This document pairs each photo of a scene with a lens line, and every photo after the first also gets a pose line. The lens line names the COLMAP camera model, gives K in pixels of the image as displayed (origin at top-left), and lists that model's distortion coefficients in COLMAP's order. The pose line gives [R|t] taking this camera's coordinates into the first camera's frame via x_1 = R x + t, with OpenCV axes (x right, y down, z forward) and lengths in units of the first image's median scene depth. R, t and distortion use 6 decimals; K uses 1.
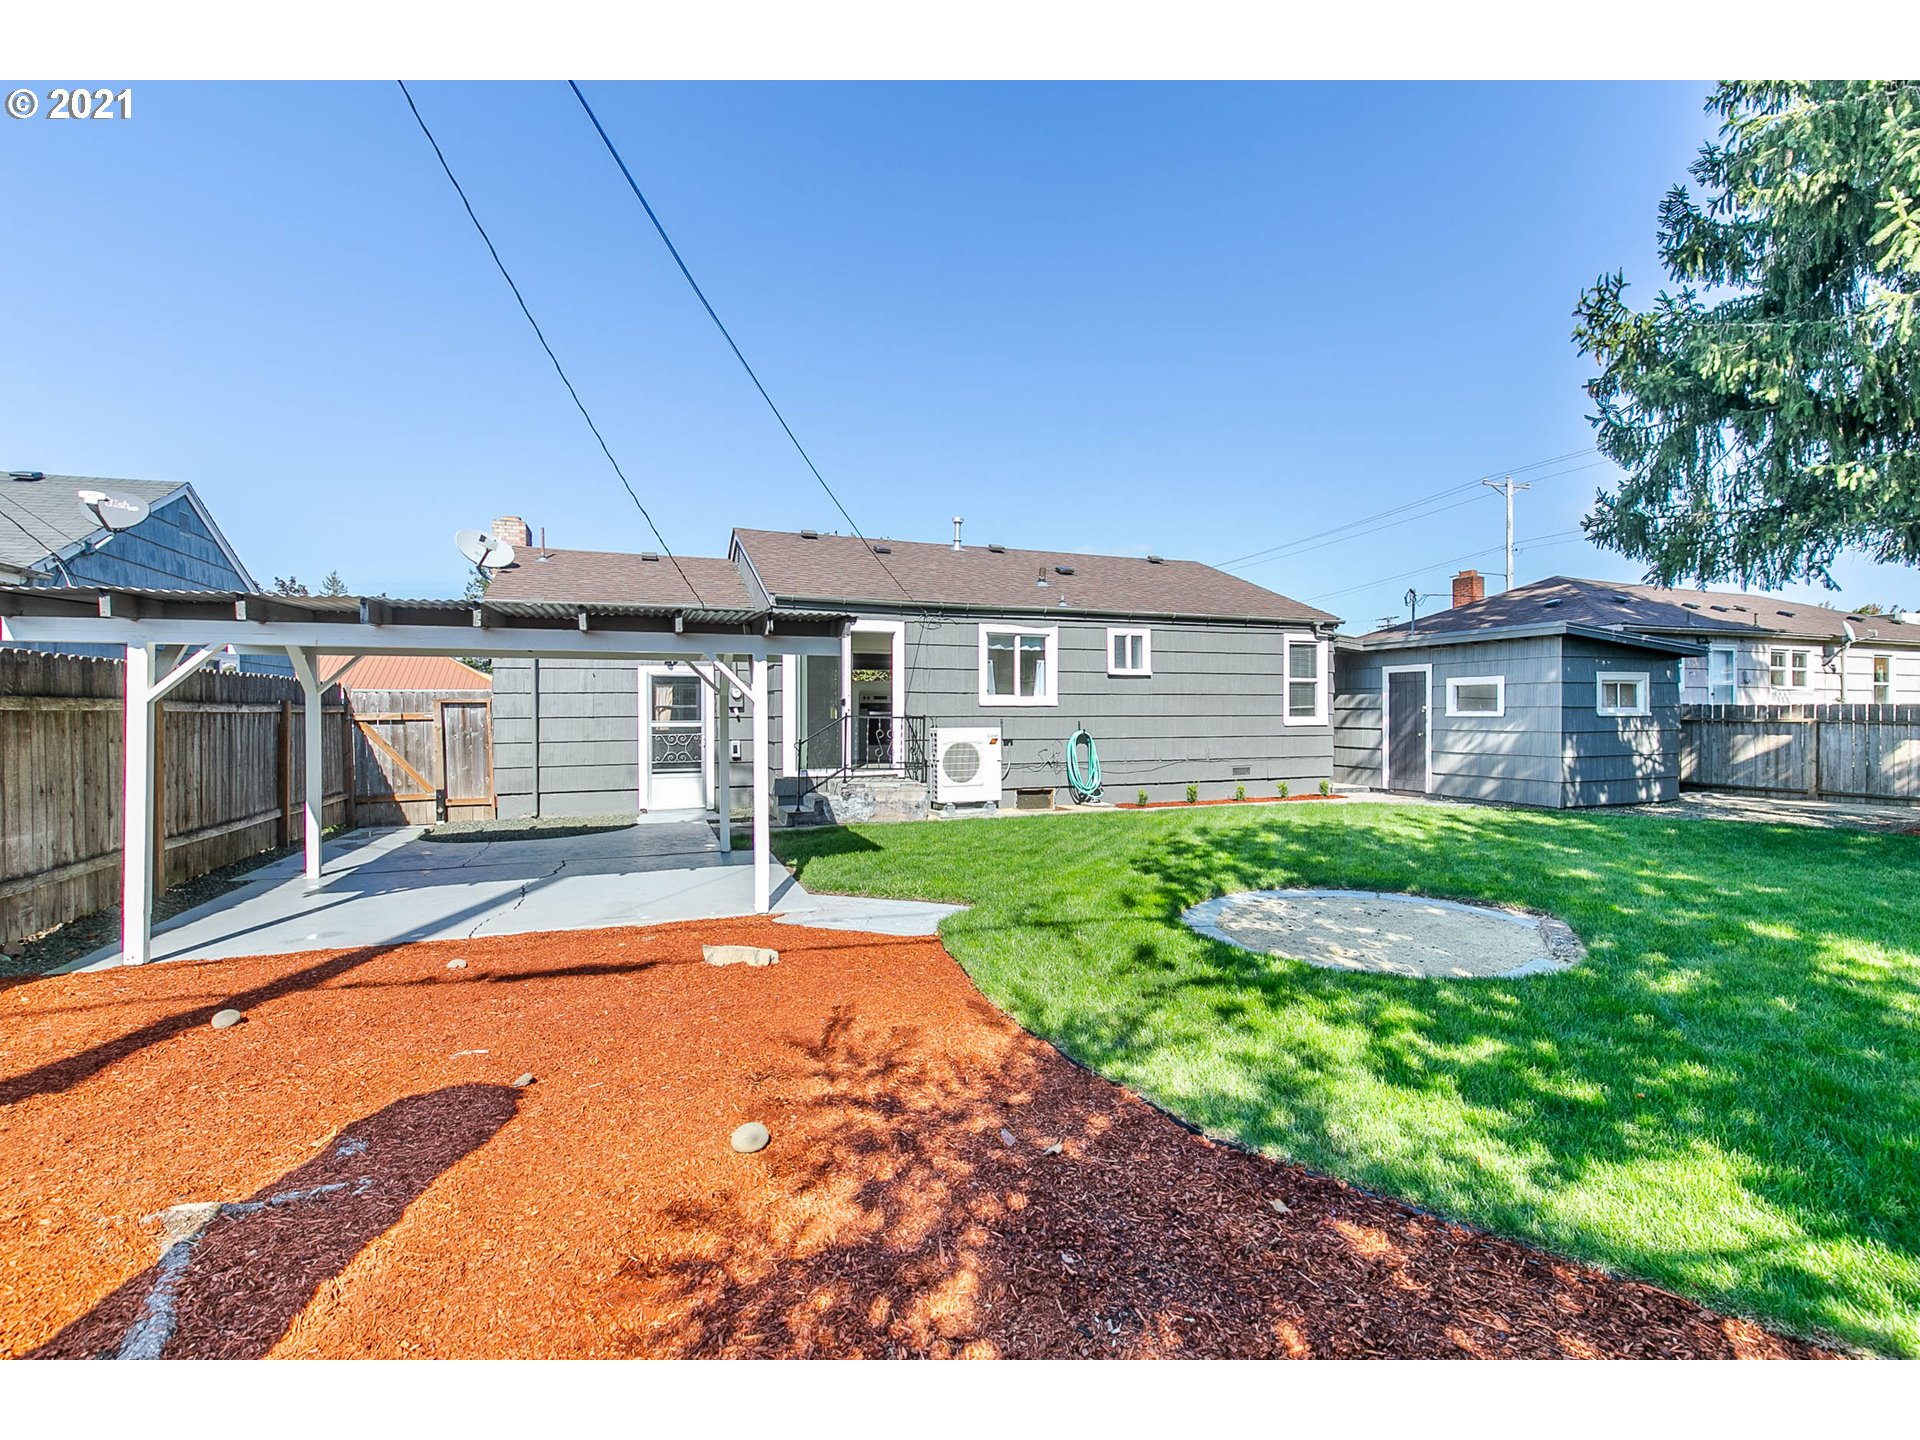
lens RADIAL K [[883.2, 0, 967.4], [0, 883.2, 692.1], [0, 0, 1]] dist [0.004724, 0.000021]
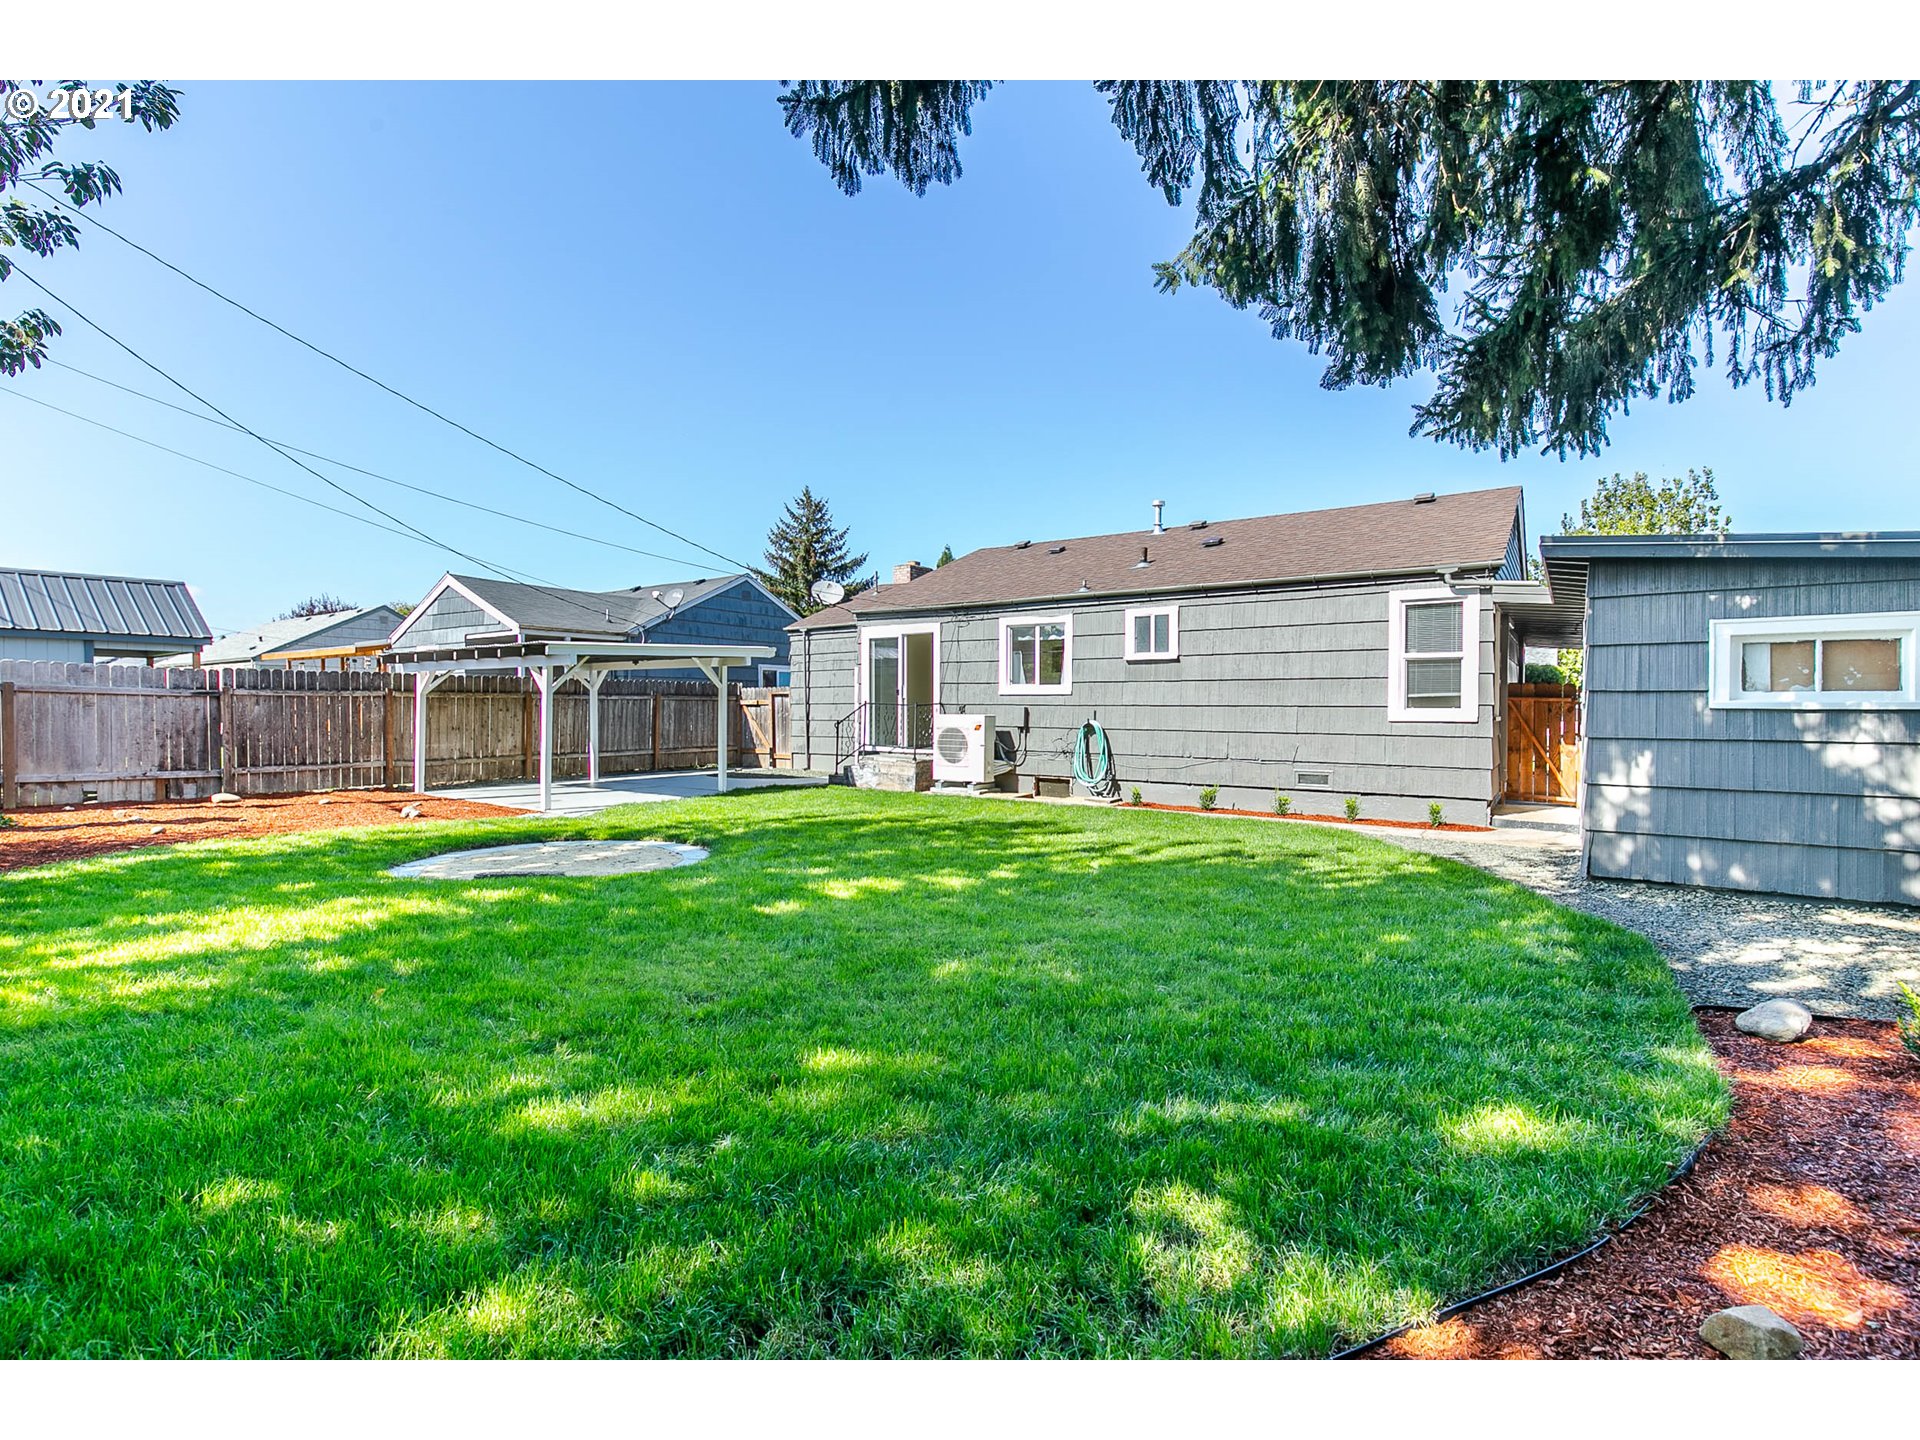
lens RADIAL K [[885.6, 0, 953.9], [0, 885.6, 698.1], [0, 0, 1]] dist [0.002075, 0.000131]
pose [[0.548821, -0.001546, -0.835939, 0.860002], [0.013236, 0.999889, 0.006840, 0.011288], [0.835835, -0.014819, 0.548780, 0.355399]]
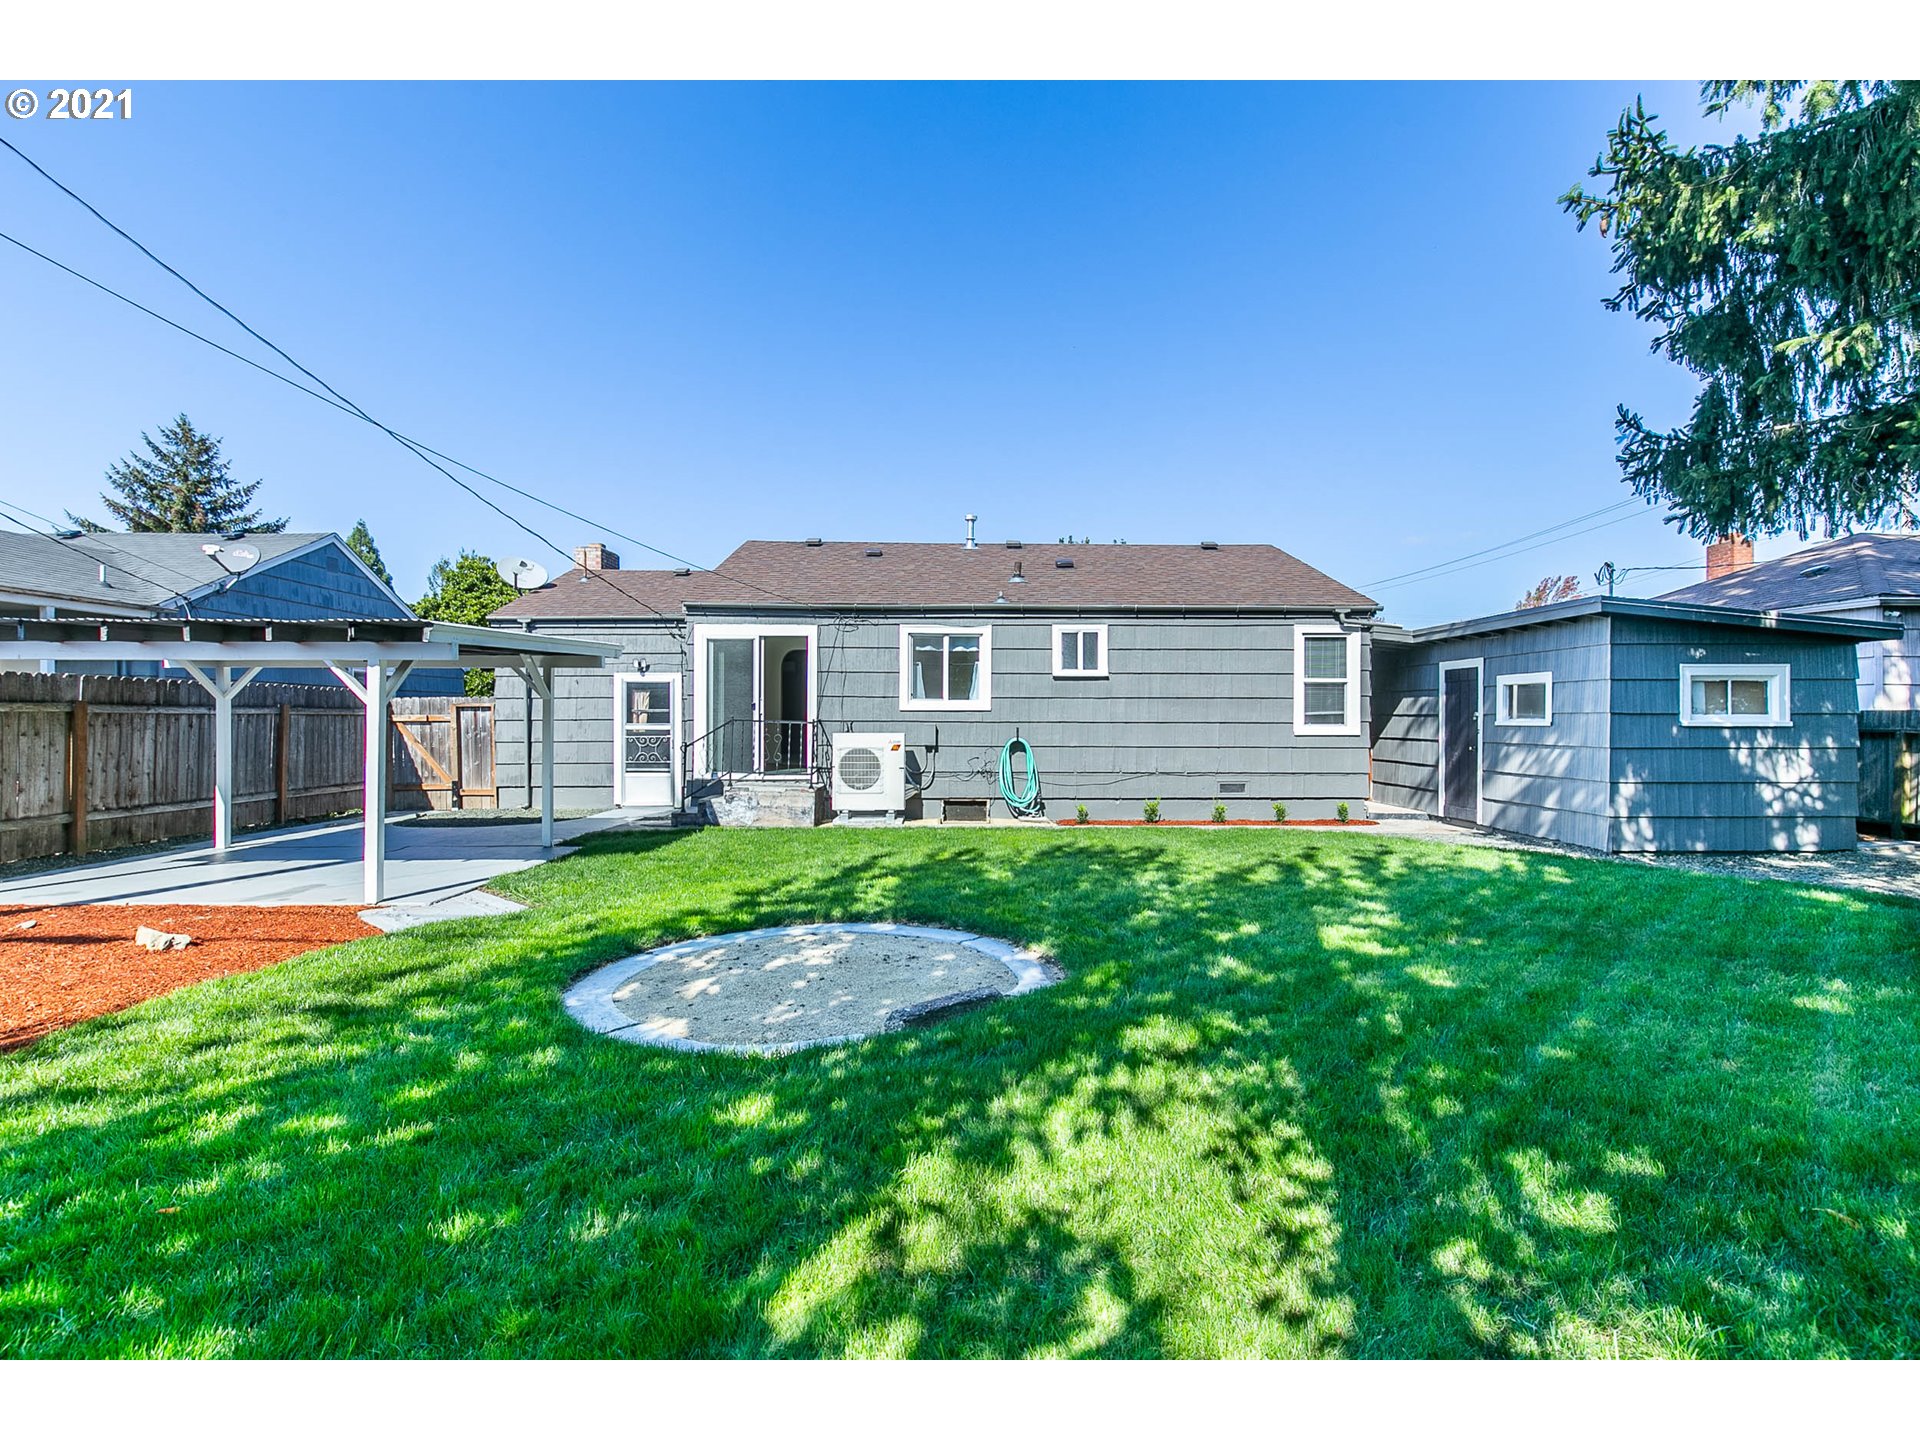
lens RADIAL K [[883.2, 0, 967.4], [0, 883.2, 692.1], [0, 0, 1]] dist [0.004724, 0.000021]
pose [[0.937836, -0.005235, -0.347038, 0.403891], [0.002735, 0.999967, -0.007693, 0.003261], [0.347067, 0.006265, 0.937819, 0.126014]]
